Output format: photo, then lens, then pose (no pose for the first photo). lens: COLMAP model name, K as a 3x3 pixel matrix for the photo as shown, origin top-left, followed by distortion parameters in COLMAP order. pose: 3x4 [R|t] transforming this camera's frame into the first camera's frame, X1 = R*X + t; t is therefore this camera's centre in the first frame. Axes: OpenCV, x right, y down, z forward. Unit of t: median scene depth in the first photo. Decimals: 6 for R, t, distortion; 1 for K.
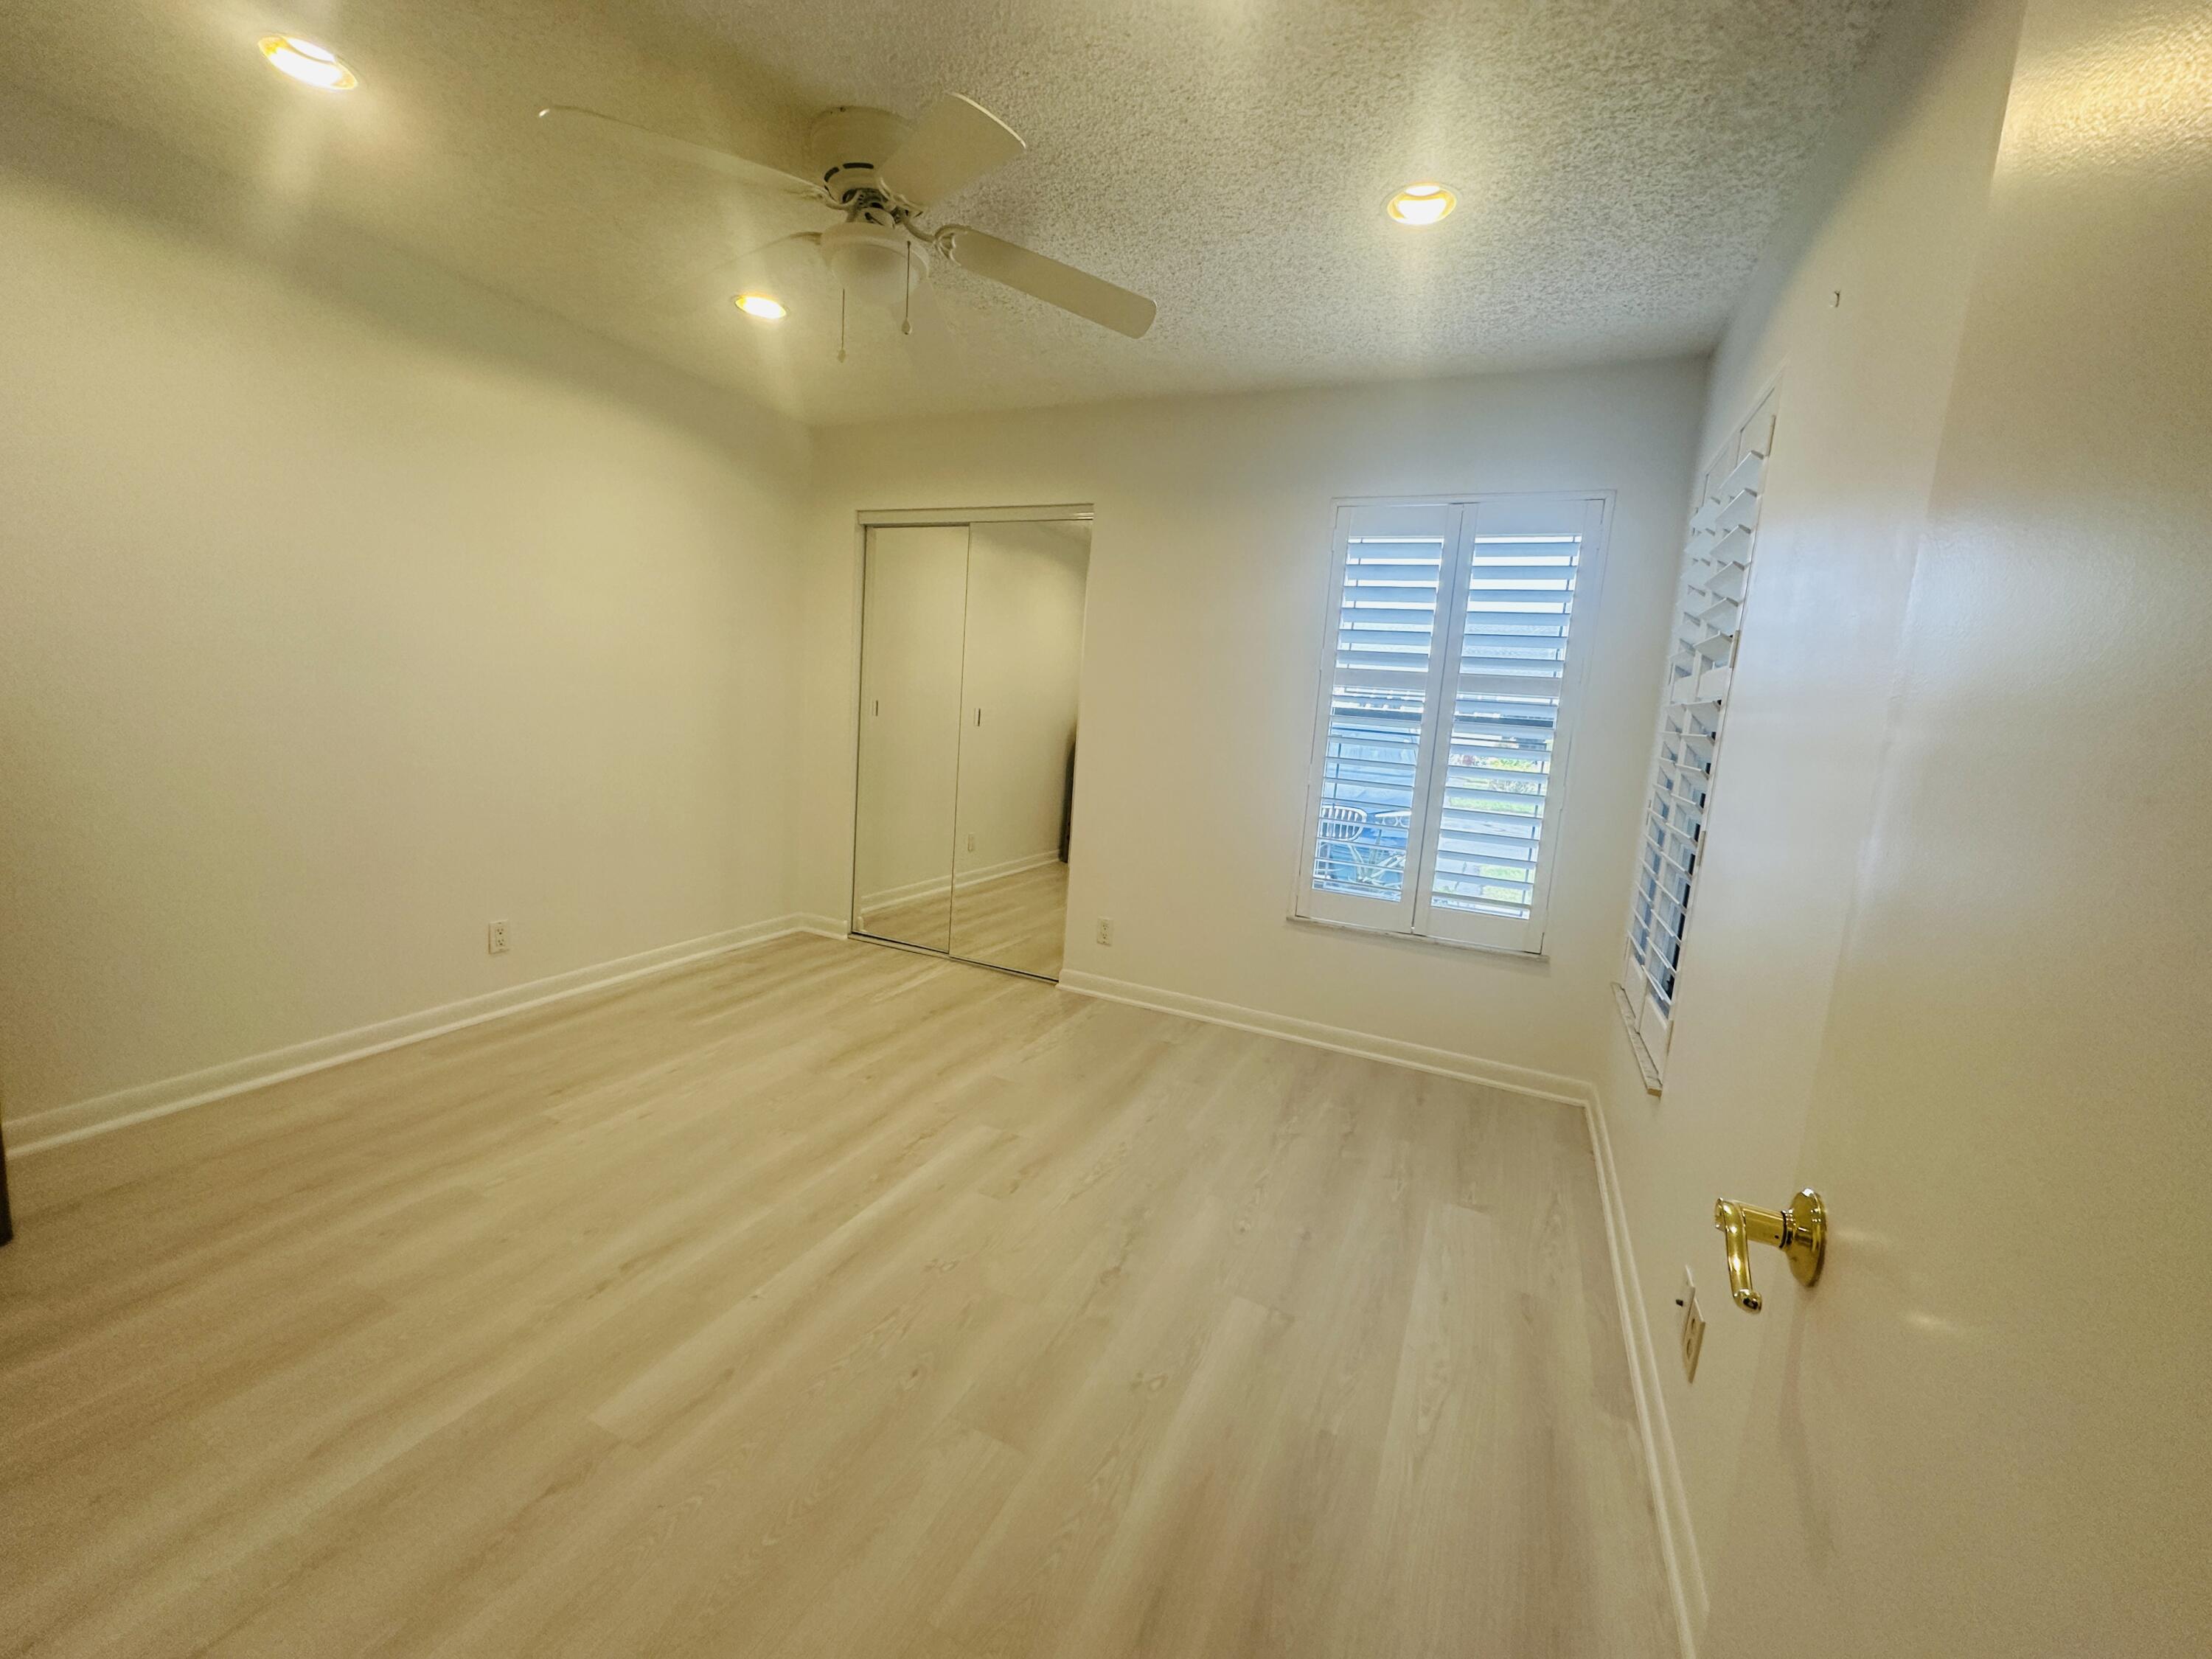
lens RADIAL K [[887.2, 0, 1100.4], [0, 887.2, 825.0], [0, 0, 1]] dist [-0.014248, 0.002359]
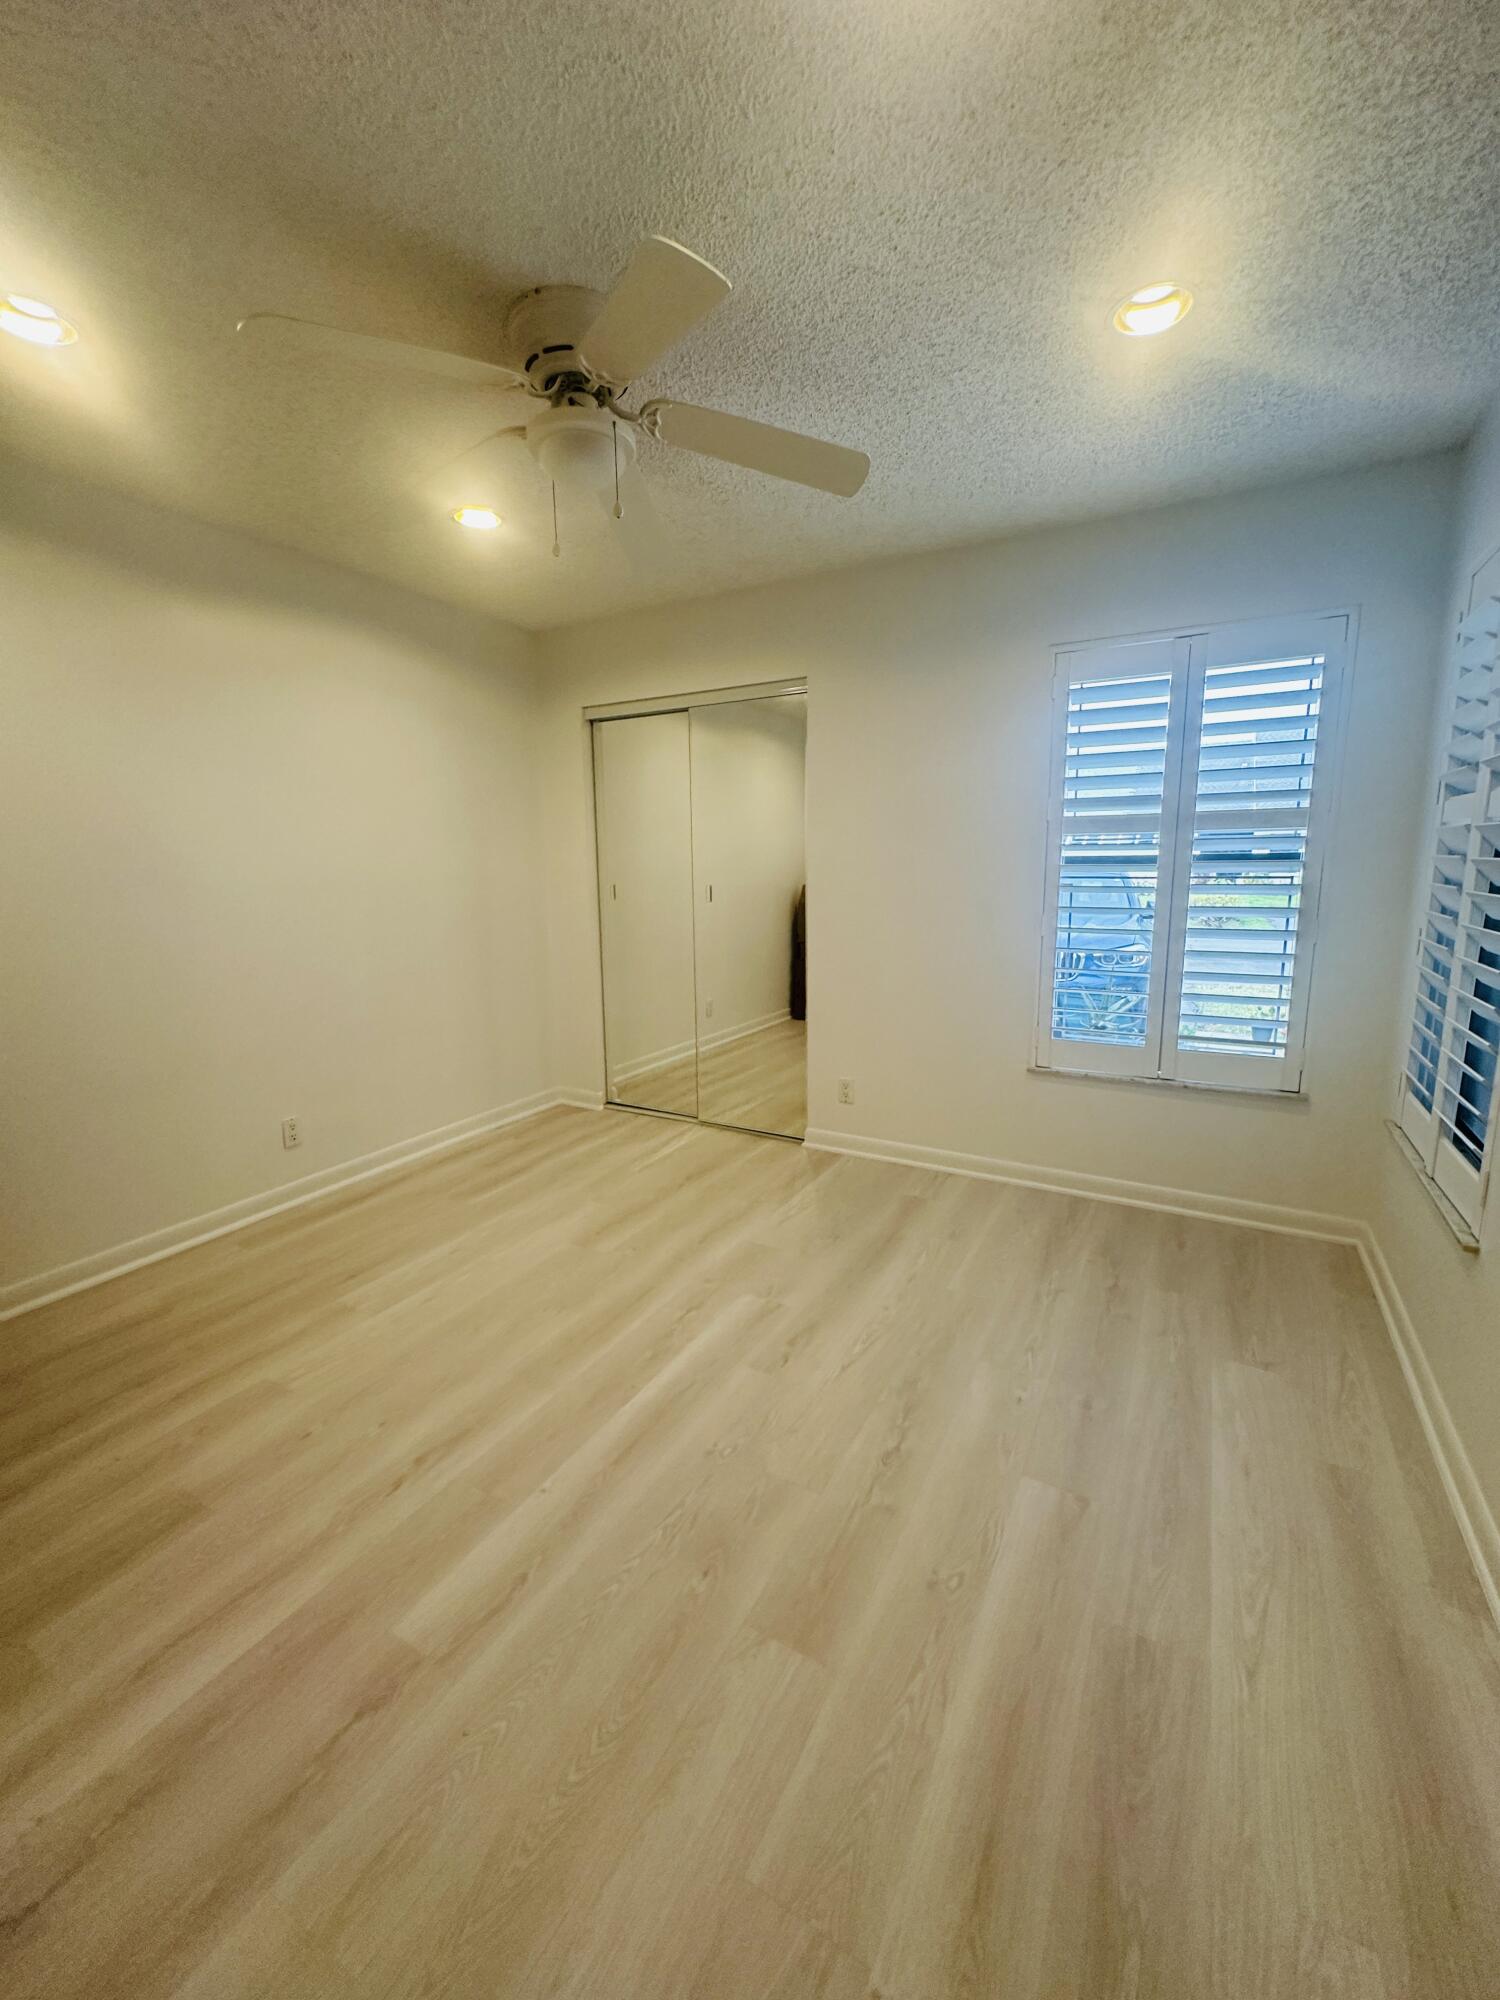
lens RADIAL K [[802.1, 0, 745.7], [0, 802.1, 997.6], [0, 0, 1]] dist [-0.014248, 0.002359]
pose [[0.993389, -0.068351, -0.092234, -0.030398], [0.070608, 0.997274, 0.021428, -0.029734], [0.090518, -0.027799, 0.995507, 0.102616]]
